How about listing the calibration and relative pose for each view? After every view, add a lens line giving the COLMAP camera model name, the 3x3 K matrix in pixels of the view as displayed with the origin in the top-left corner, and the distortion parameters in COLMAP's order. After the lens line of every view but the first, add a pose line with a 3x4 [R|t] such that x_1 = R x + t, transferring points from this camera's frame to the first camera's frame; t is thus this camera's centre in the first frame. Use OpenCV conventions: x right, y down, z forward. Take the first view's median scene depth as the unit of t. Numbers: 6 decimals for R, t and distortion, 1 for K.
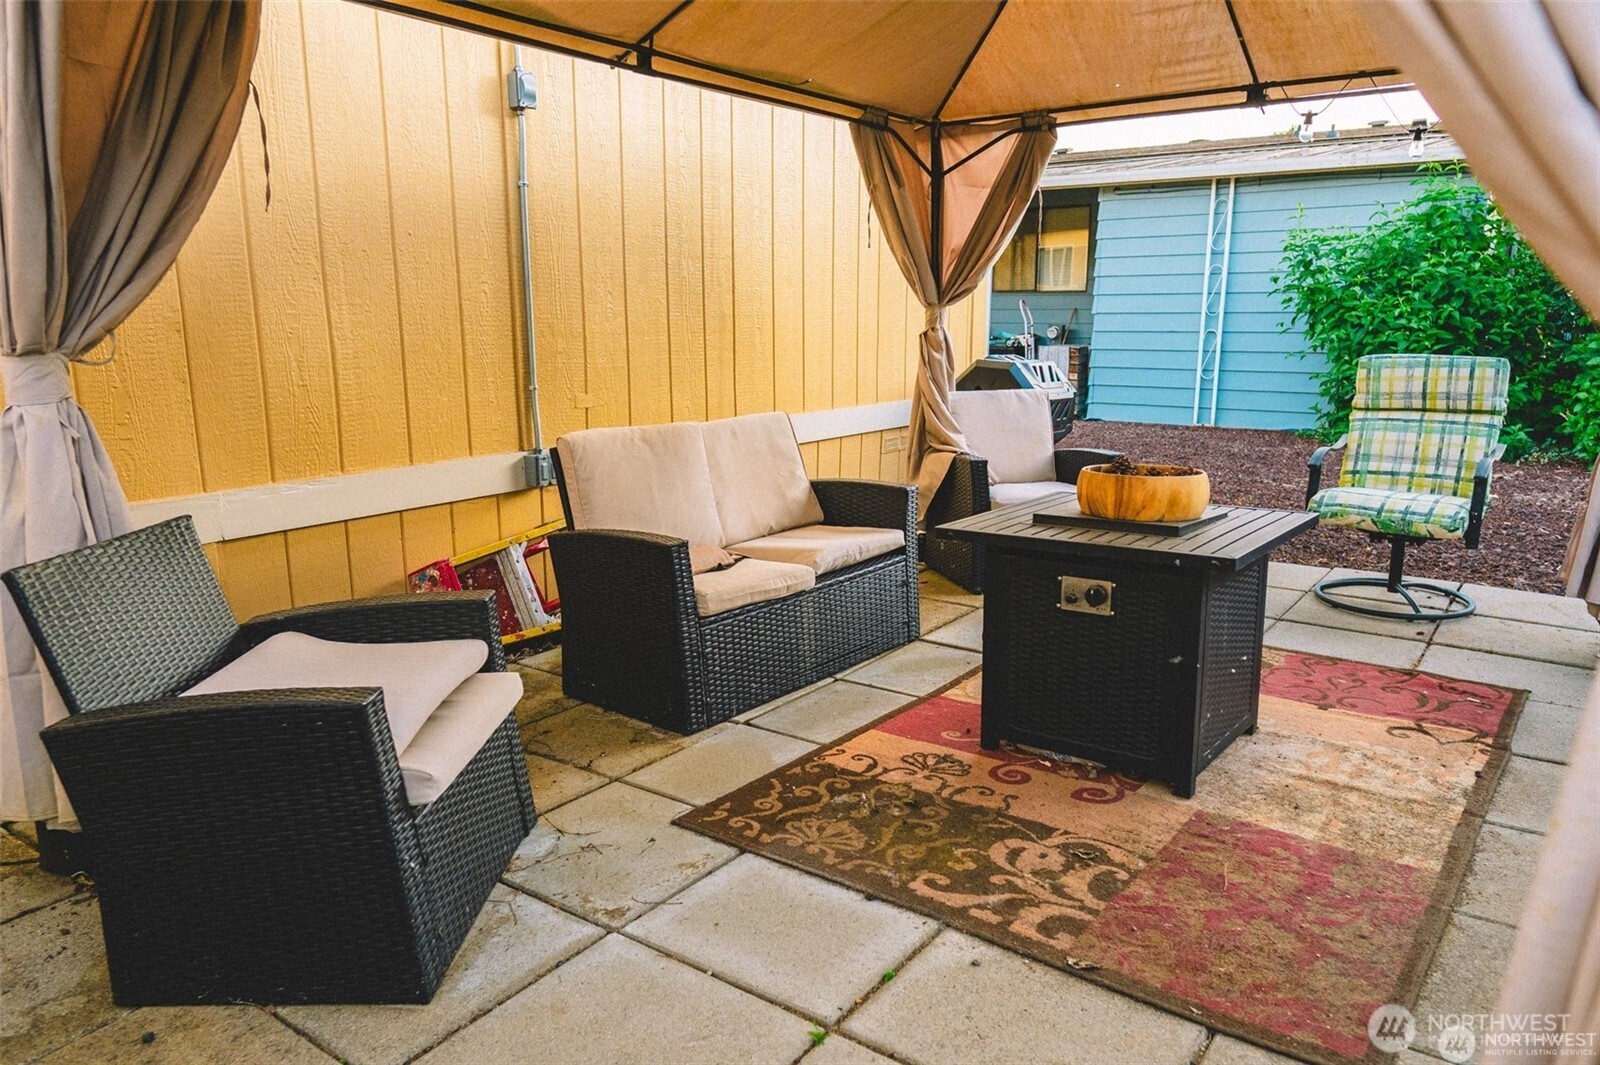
lens RADIAL K [[1119.5, 0, 798.5], [0, 1119.5, 529.3], [0, 0, 1]] dist [0.001111, -0.005139]
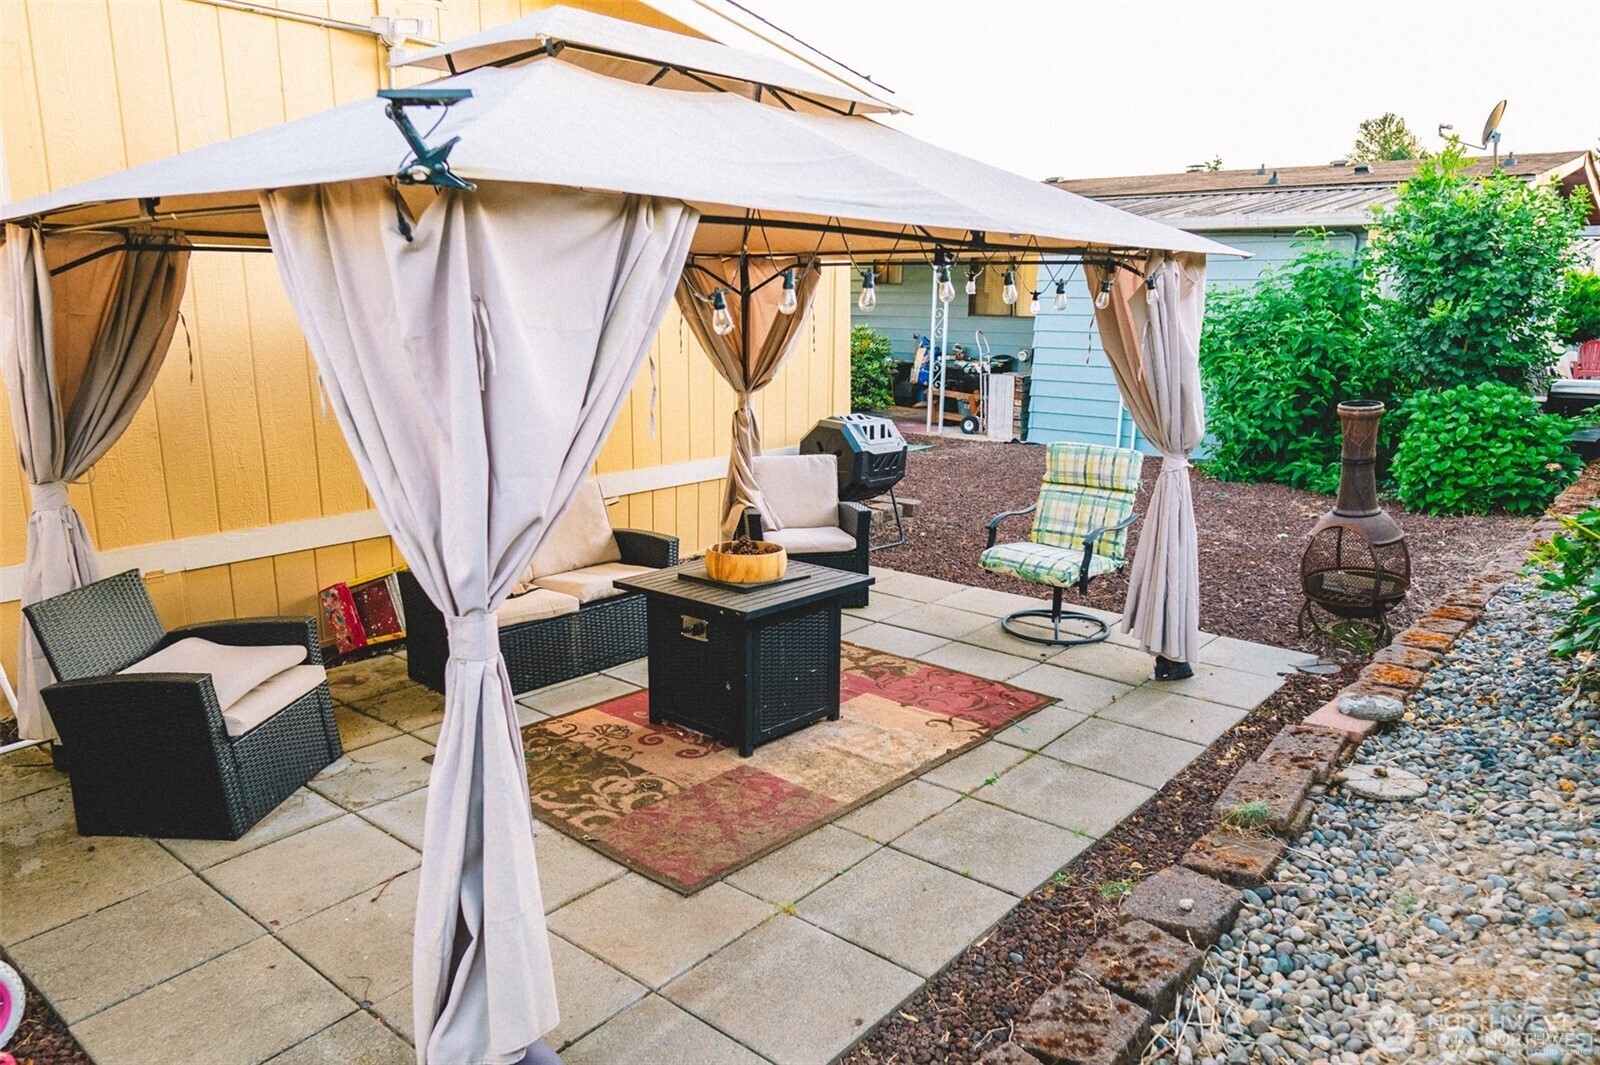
lens RADIAL K [[1119.5, 0, 802.3], [0, 1119.5, 538.1], [0, 0, 1]] dist [0.001111, -0.005139]
pose [[0.997620, 0.027814, -0.063090, 0.497209], [-0.026402, 0.999384, 0.023105, -0.107222], [0.063694, -0.021384, 0.997740, -0.557546]]
